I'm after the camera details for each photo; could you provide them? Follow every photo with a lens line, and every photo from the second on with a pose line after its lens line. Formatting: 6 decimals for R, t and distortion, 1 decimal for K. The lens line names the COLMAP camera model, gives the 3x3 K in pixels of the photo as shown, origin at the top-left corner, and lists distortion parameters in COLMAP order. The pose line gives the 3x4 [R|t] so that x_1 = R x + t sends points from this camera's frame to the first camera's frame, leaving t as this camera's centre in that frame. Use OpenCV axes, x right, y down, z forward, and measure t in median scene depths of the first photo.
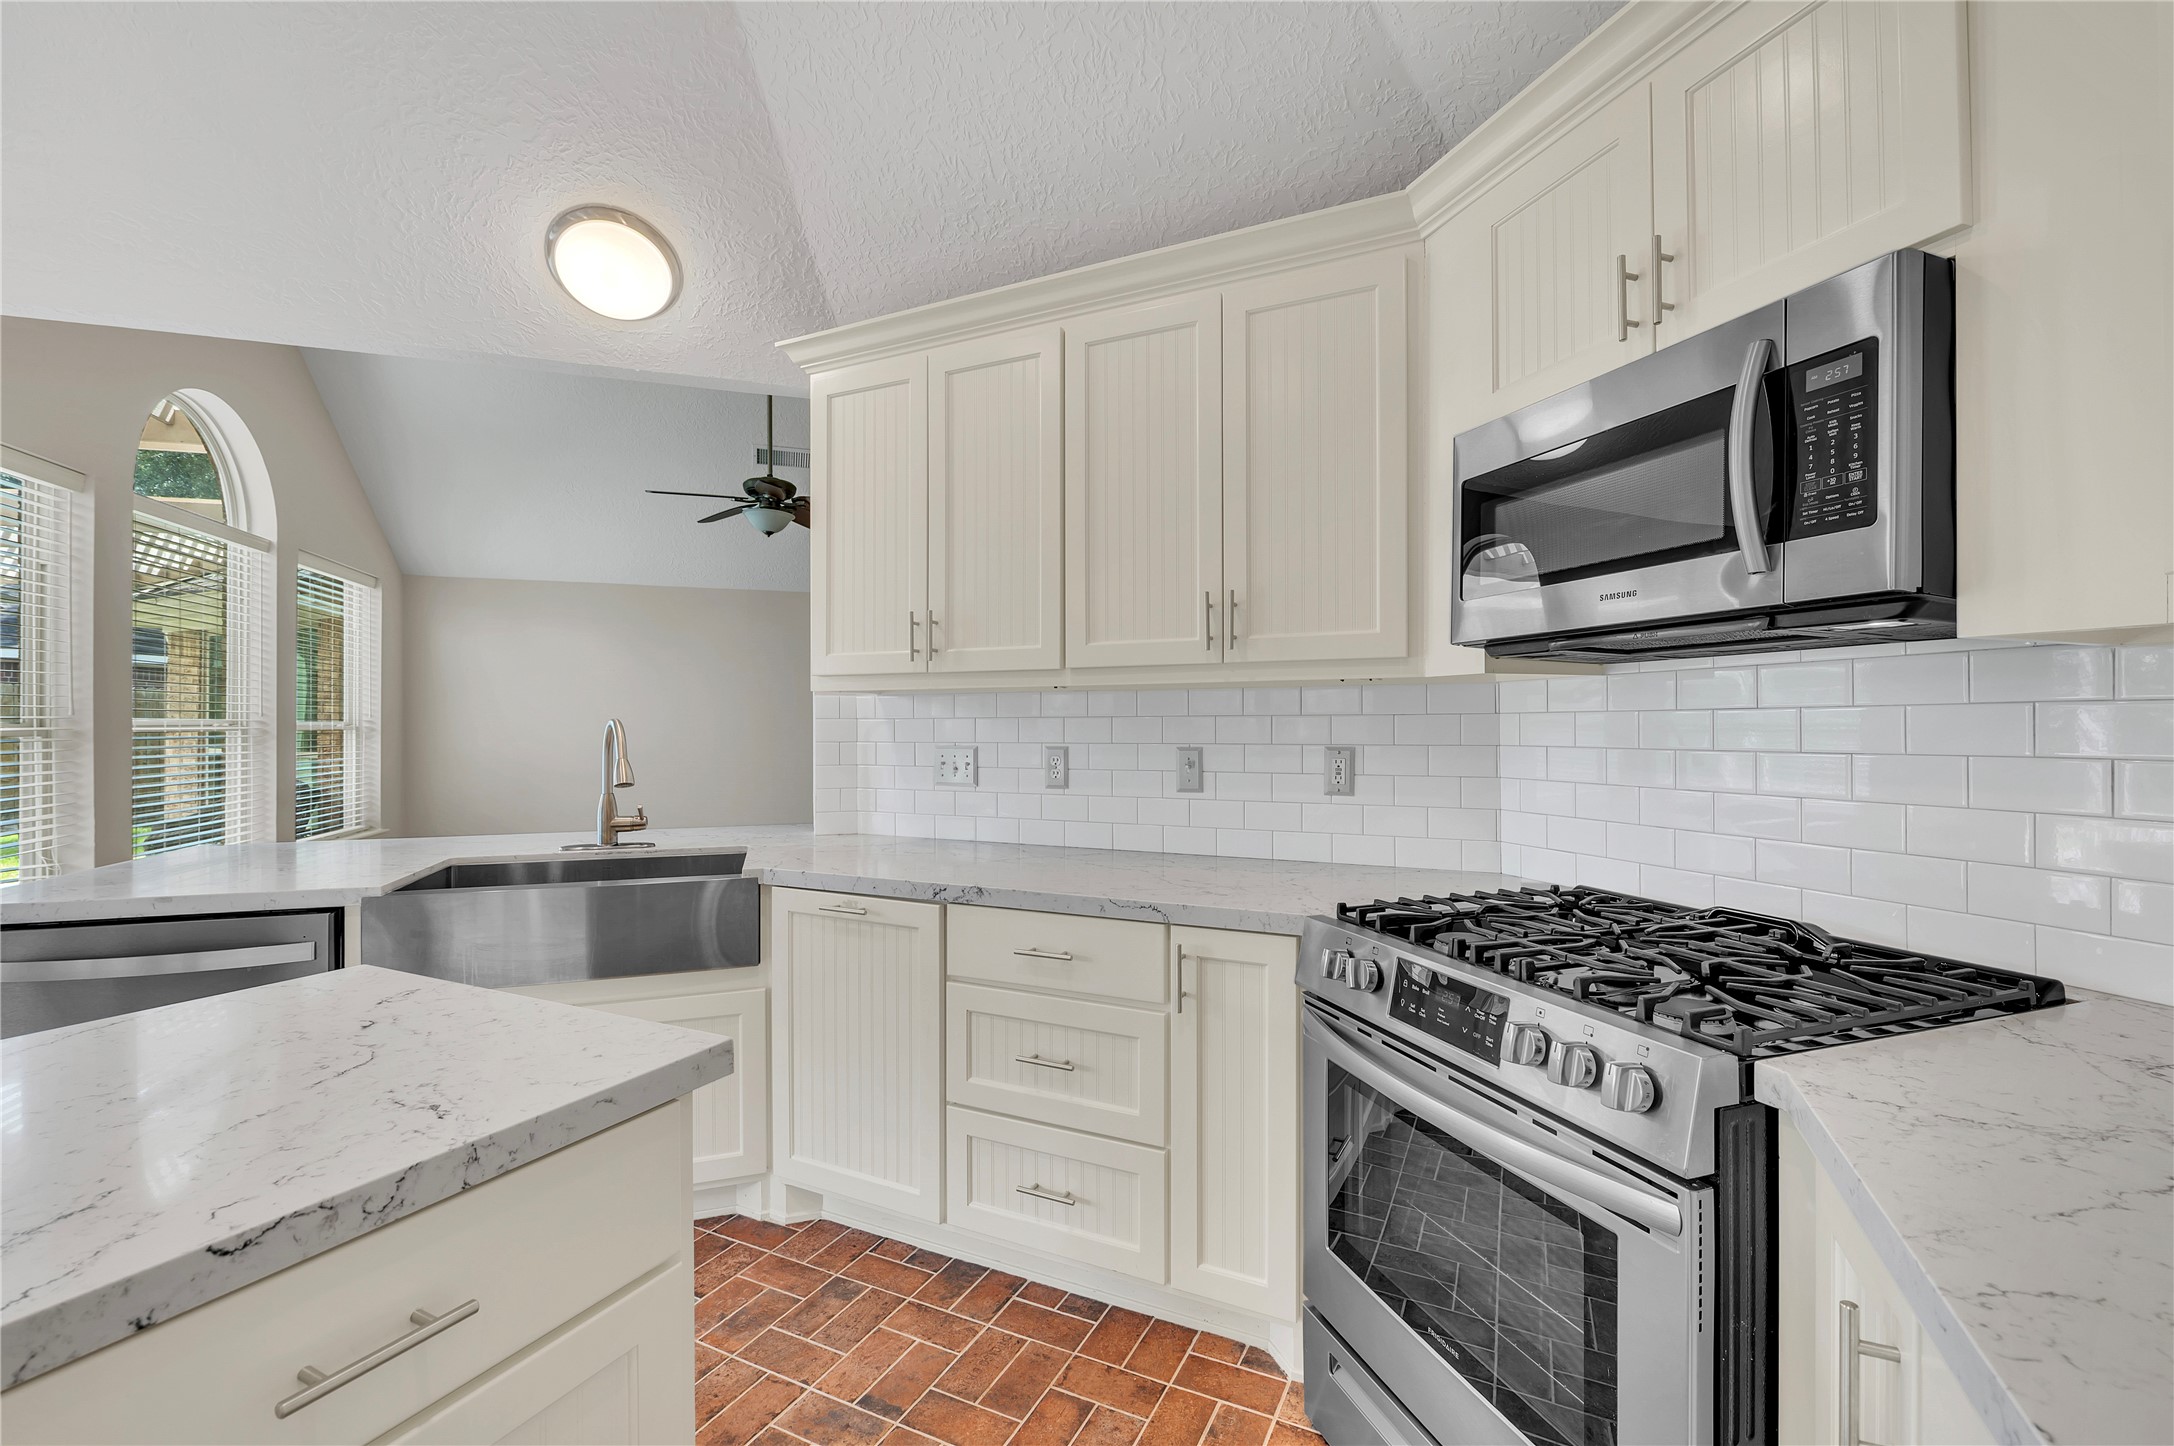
lens RADIAL K [[928.1, 0, 1090.3], [0, 928.1, 718.9], [0, 0, 1]] dist [-0.002699, -0.000553]
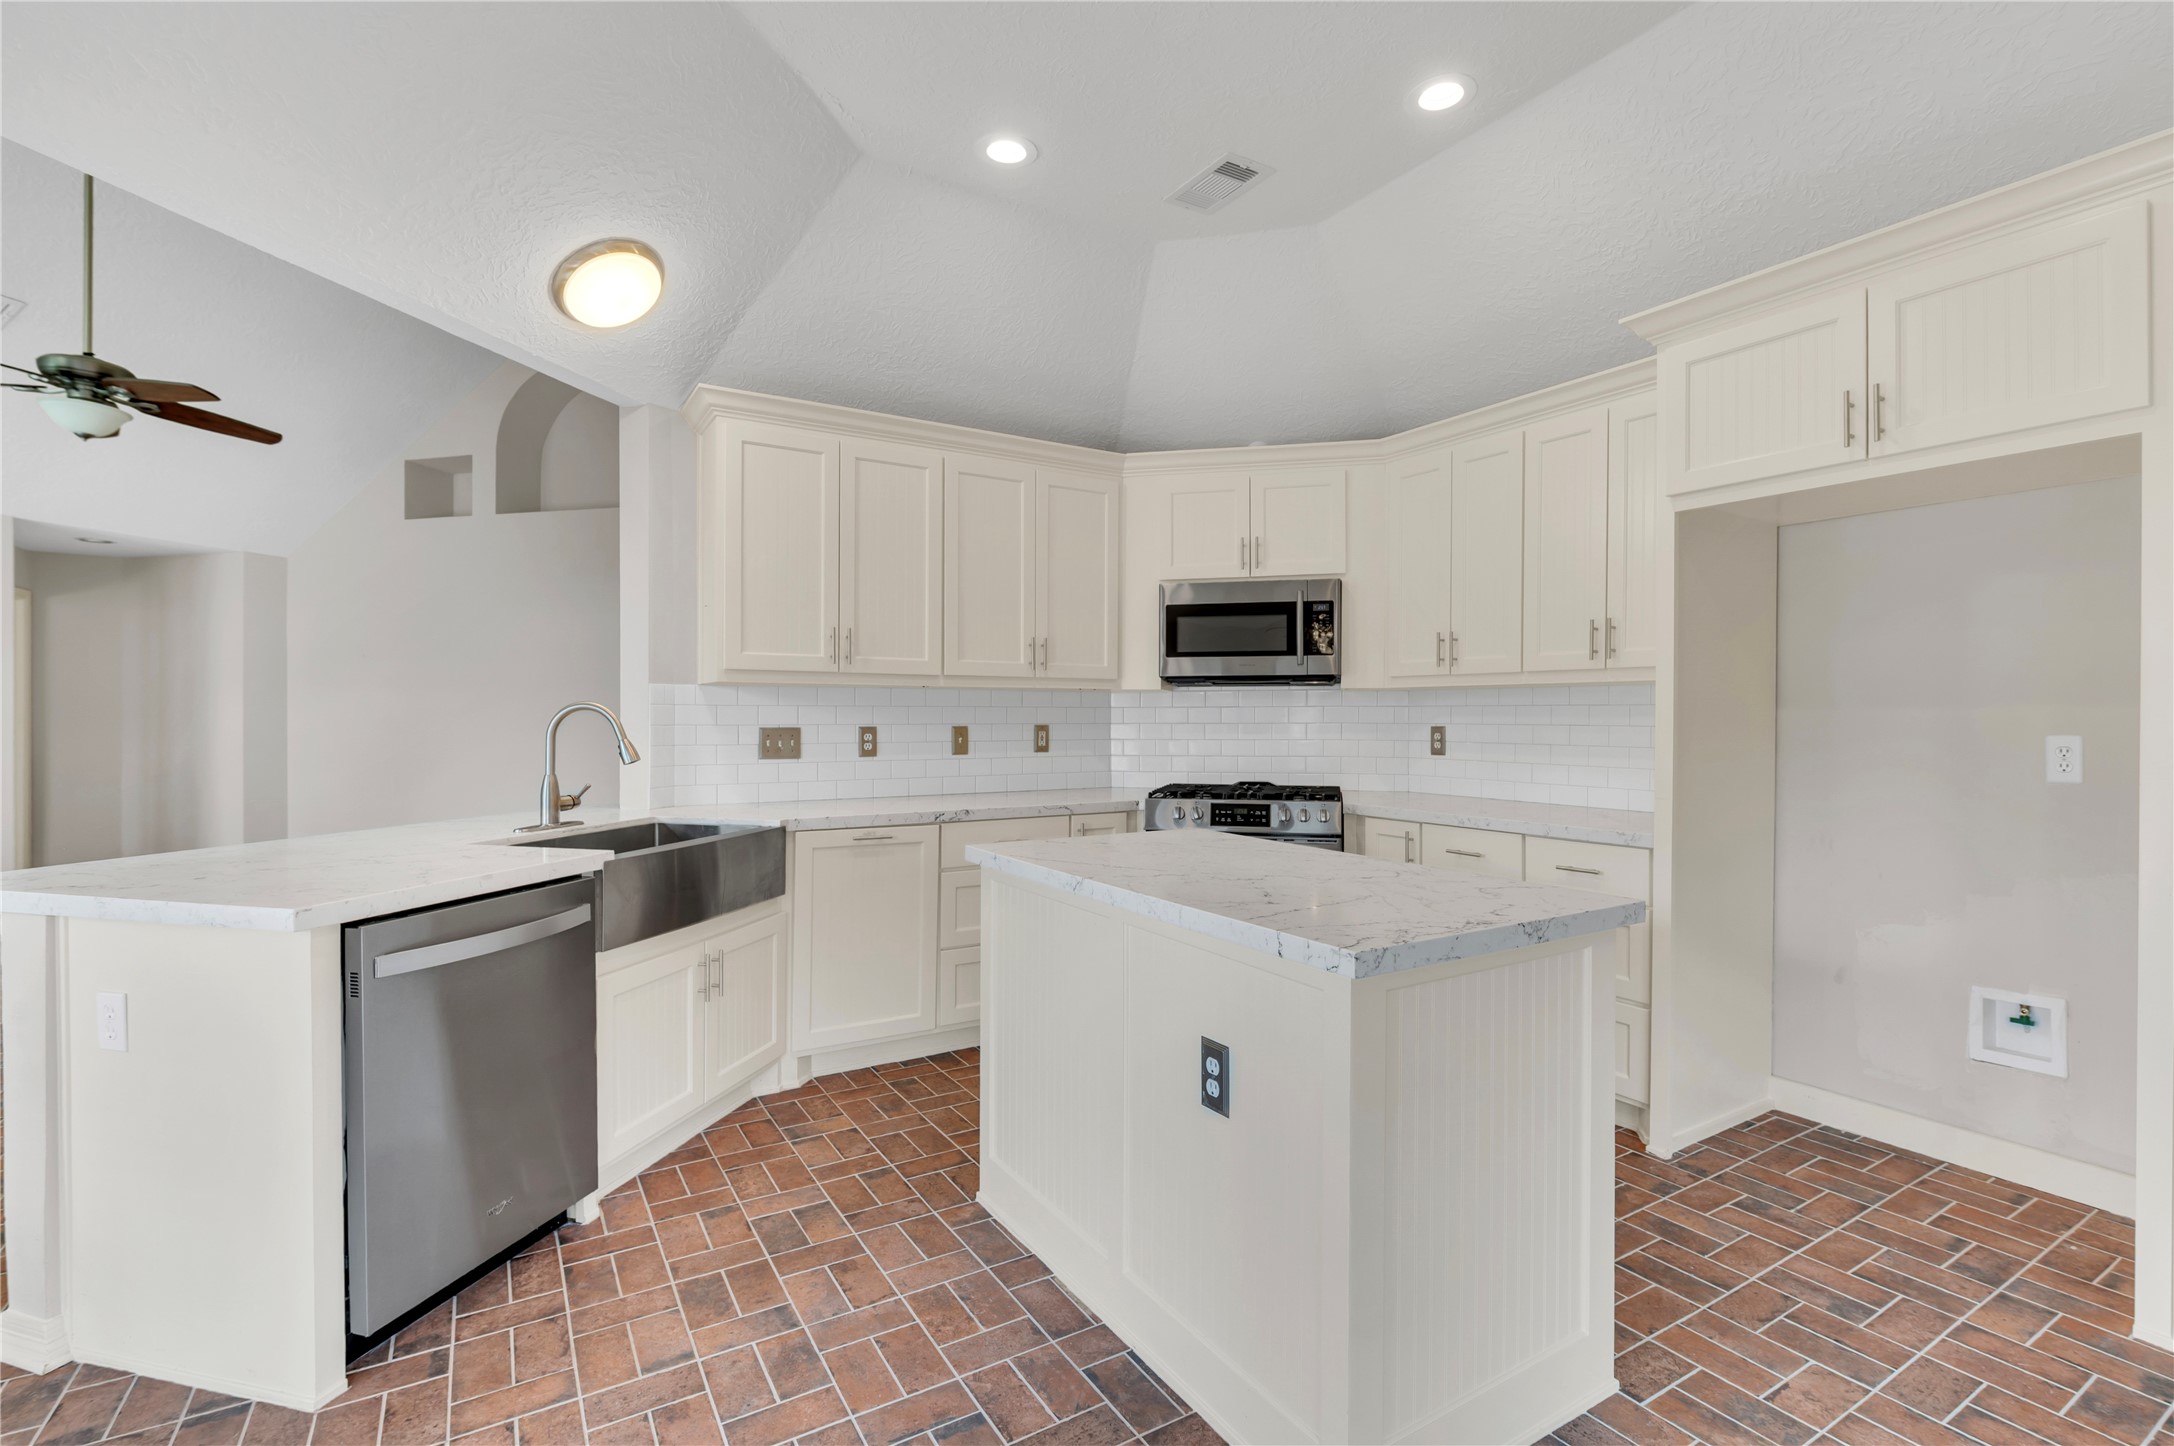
lens RADIAL K [[994.7, 0, 1087.0], [0, 994.7, 723.0], [0, 0, 1]] dist [-0.002646, 0.000029]
pose [[0.531372, -0.000712, 0.847138, -1.423594], [-0.006469, 0.999967, 0.004898, 0.017996], [-0.847114, -0.008083, 0.531350, -0.104337]]
